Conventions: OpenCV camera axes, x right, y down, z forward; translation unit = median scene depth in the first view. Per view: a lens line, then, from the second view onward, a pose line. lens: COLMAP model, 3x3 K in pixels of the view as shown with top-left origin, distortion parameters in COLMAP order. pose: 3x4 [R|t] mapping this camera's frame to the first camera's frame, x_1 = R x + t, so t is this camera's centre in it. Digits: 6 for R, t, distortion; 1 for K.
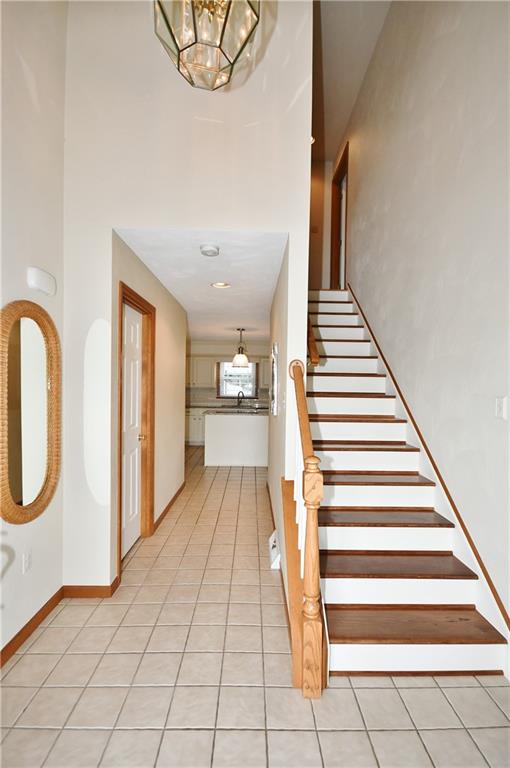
lens RADIAL K [[353.5, 0, 255.0], [0, 353.5, 384.0], [0, 0, 1]] dist [-0.001032, -0.000099]
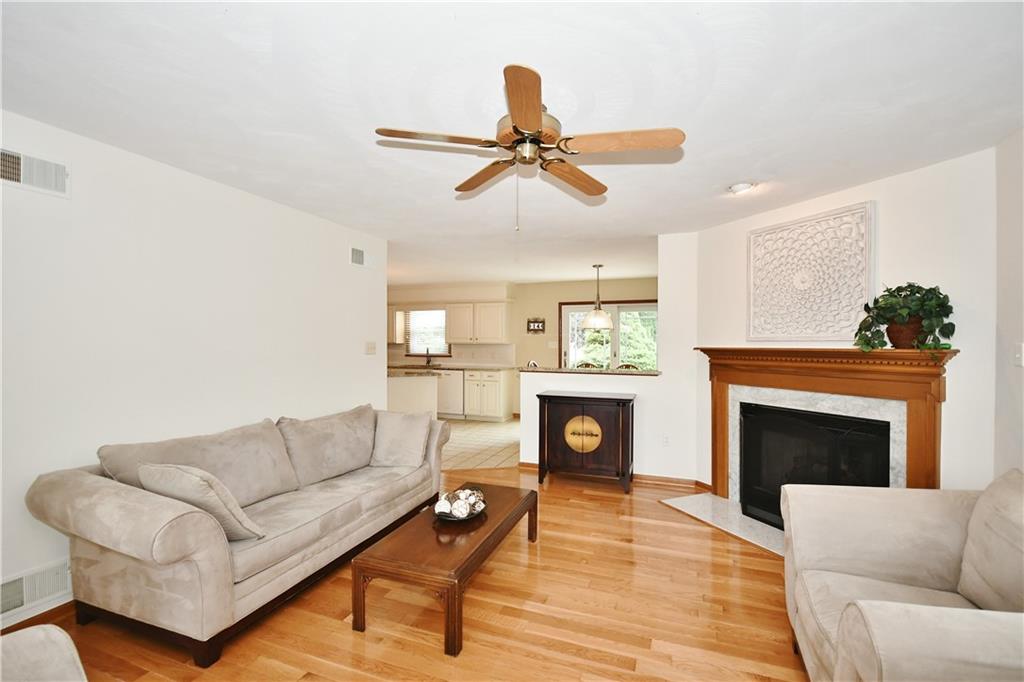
lens RADIAL K [[450.6, 0, 512.0], [0, 450.6, 341.0], [0, 0, 1]] dist [-0.002020, -0.000407]
pose [[0.931916, -0.007903, -0.362589, 0.491910], [0.008740, 0.999962, 0.000668, 0.007387], [0.362570, -0.003792, 0.931949, 0.134930]]
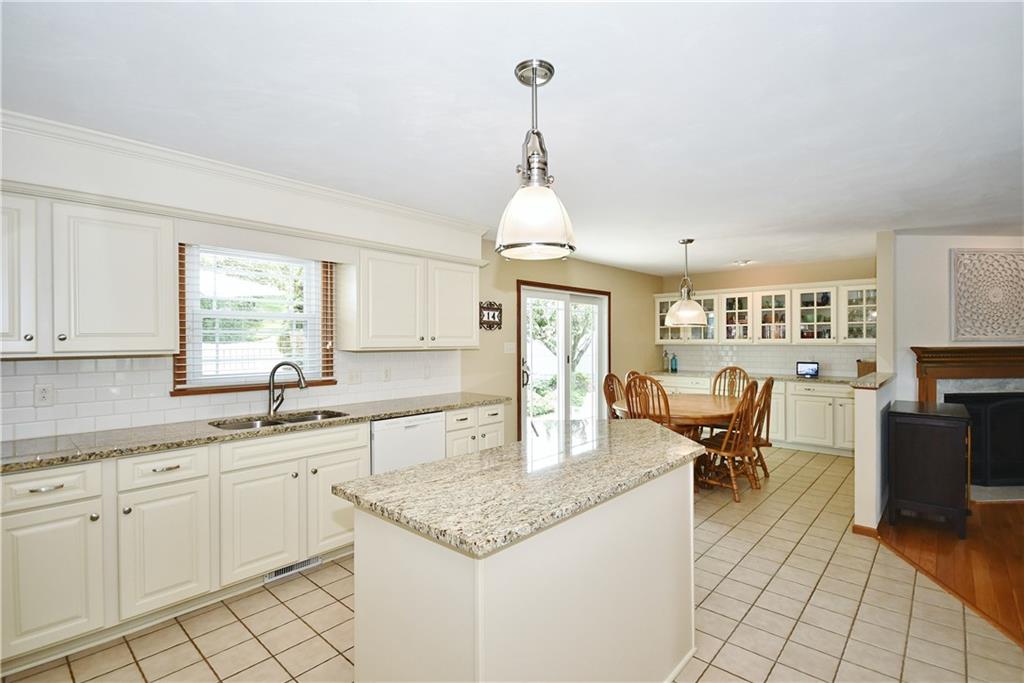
lens RADIAL K [[486.0, 0, 512.0], [0, 486.0, 341.5], [0, 0, 1]] dist [-0.000722, 0.000347]
pose [[0.680969, -0.014155, 0.732176, -0.191492], [0.004754, 0.999878, 0.014909, -0.000480], [-0.732297, -0.006672, 0.680953, 0.606458]]
